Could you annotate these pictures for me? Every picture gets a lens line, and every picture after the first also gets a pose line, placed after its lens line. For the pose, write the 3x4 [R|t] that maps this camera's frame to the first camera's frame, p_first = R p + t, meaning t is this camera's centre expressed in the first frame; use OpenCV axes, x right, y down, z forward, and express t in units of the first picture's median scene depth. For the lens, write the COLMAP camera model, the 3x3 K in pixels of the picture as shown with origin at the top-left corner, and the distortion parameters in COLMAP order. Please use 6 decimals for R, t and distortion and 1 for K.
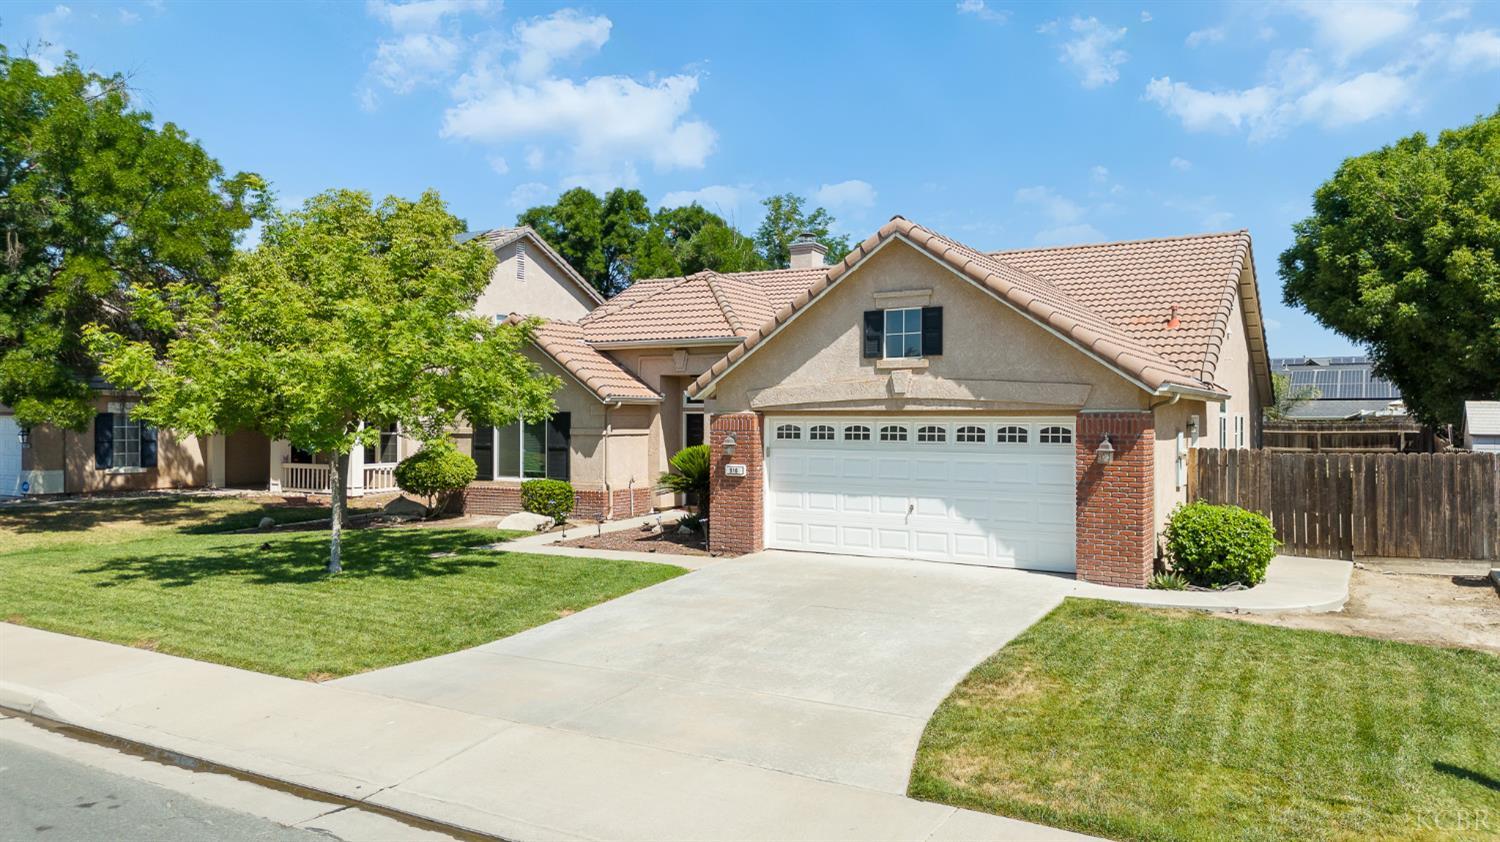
lens RADIAL K [[1050.3, 0, 750.0], [0, 1050.3, 421.0], [0, 0, 1]] dist [0.070475, -0.069119]
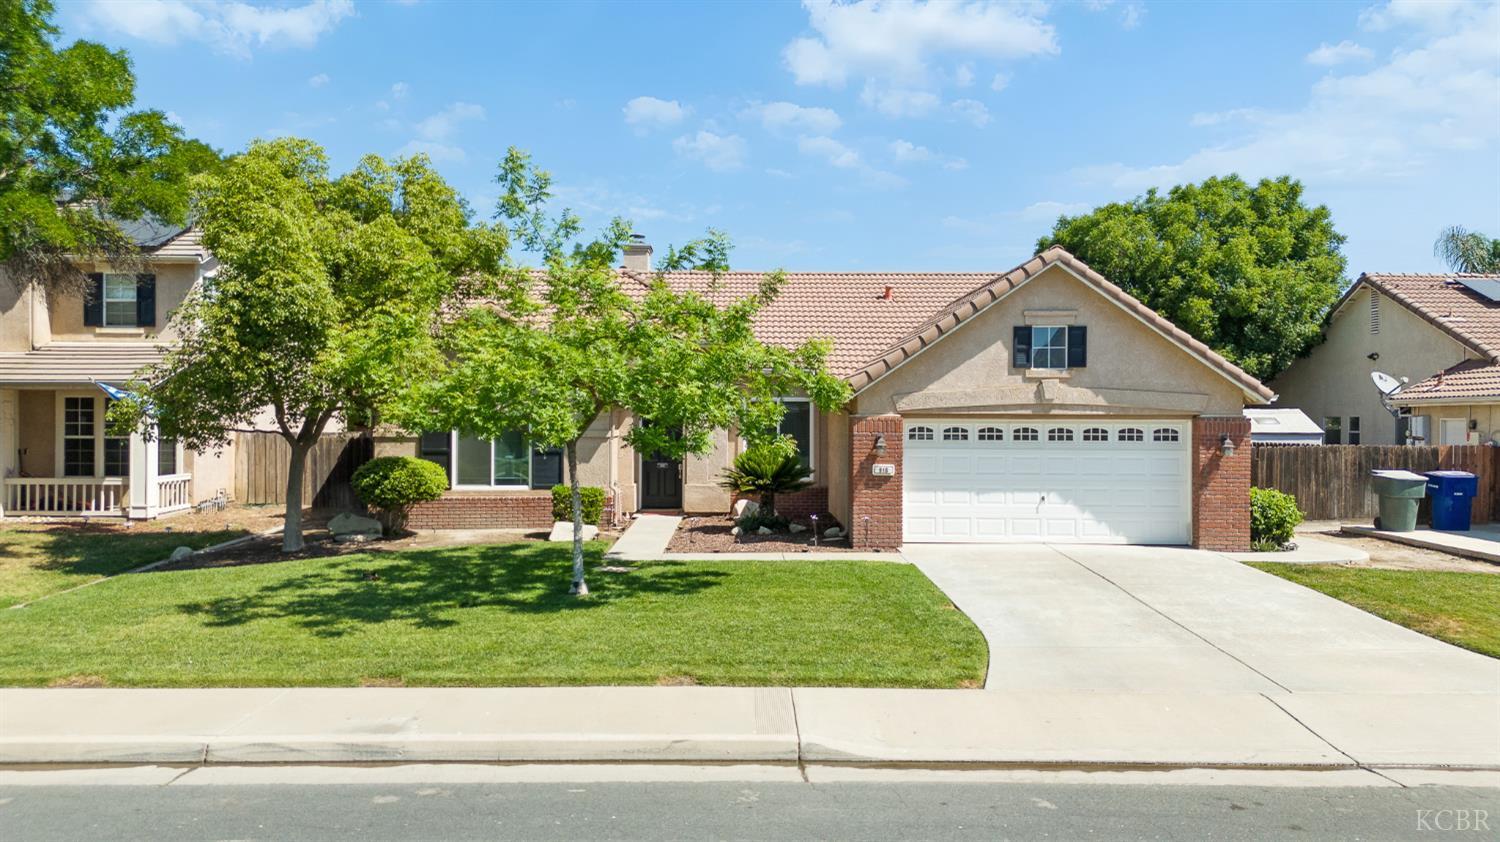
lens RADIAL K [[1050.3, 0, 750.0], [0, 1050.3, 421.0], [0, 0, 1]] dist [0.070475, -0.069119]
pose [[0.856754, 0.000250, 0.515726, -0.726899], [-0.001213, 0.999998, 0.001530, -0.003979], [-0.515724, -0.001936, 0.856752, 0.175356]]
